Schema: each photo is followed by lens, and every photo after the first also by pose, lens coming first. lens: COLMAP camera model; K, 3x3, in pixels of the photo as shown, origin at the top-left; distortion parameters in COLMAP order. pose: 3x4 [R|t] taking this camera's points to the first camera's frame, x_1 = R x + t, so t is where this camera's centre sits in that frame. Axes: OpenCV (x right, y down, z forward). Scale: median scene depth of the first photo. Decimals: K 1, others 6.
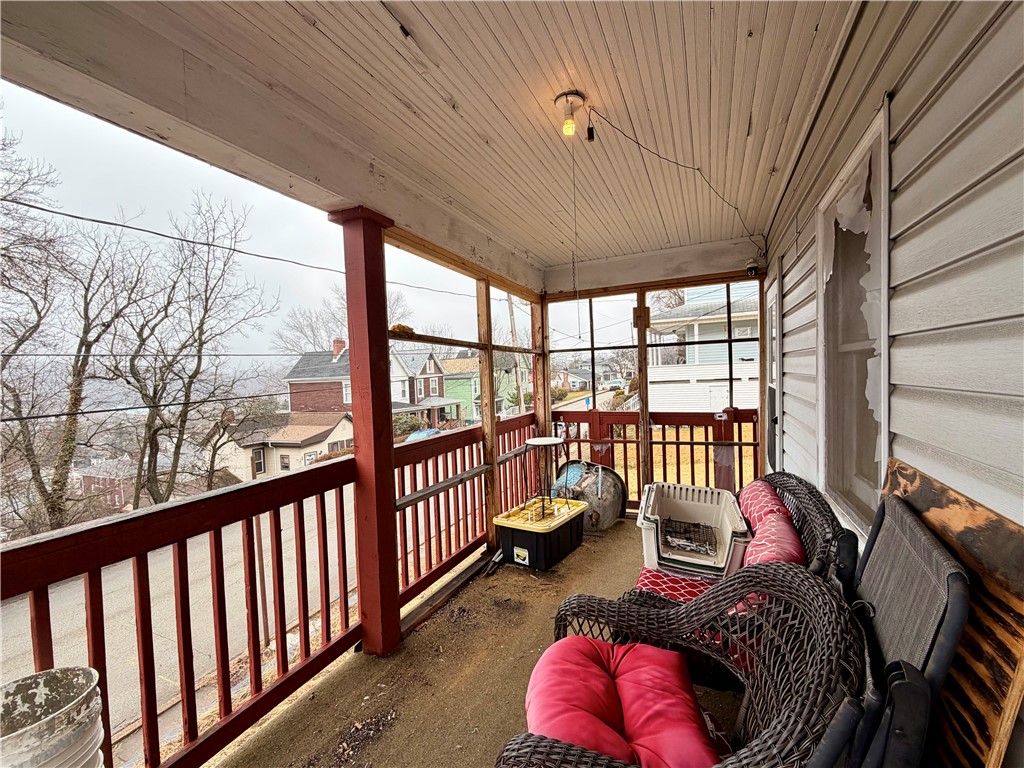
lens RADIAL K [[401.7, 0, 514.1], [0, 401.7, 381.9], [0, 0, 1]] dist [-0.000020, -0.000025]
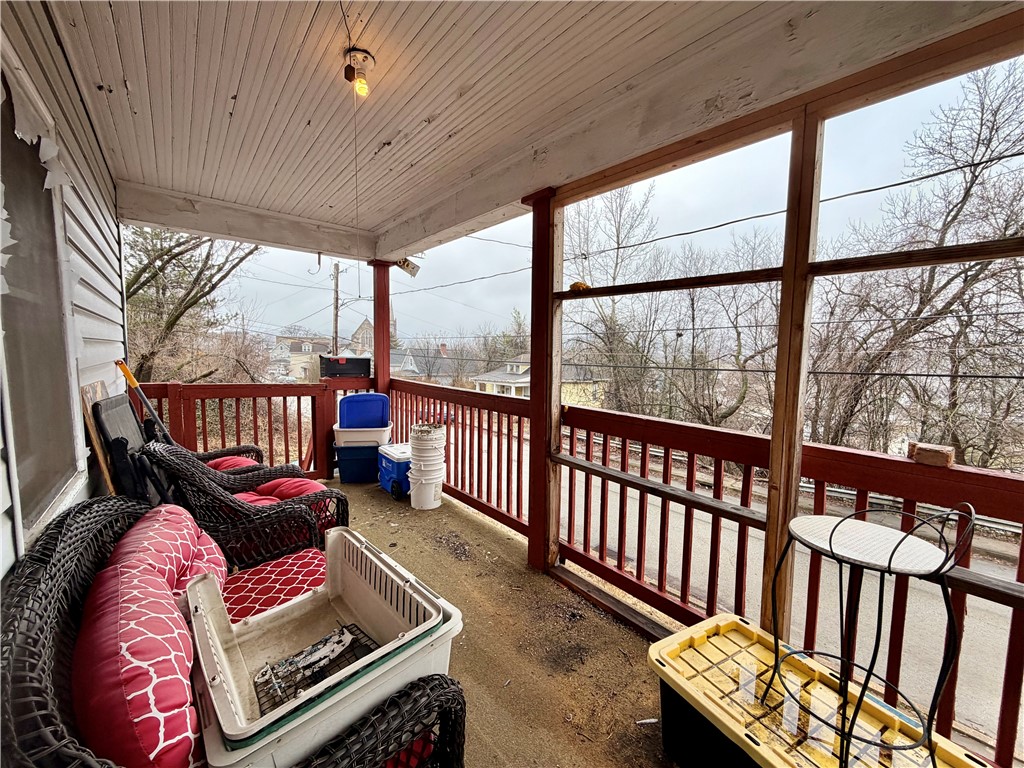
lens RADIAL K [[401.7, 0, 516.8], [0, 401.7, 388.8], [0, 0, 1]] dist [-0.000020, -0.000025]
pose [[-0.402860, 0.105793, -0.909127, 0.708374], [-0.023267, 0.991793, 0.125723, -0.009551], [0.914966, 0.071801, -0.397092, 1.315737]]
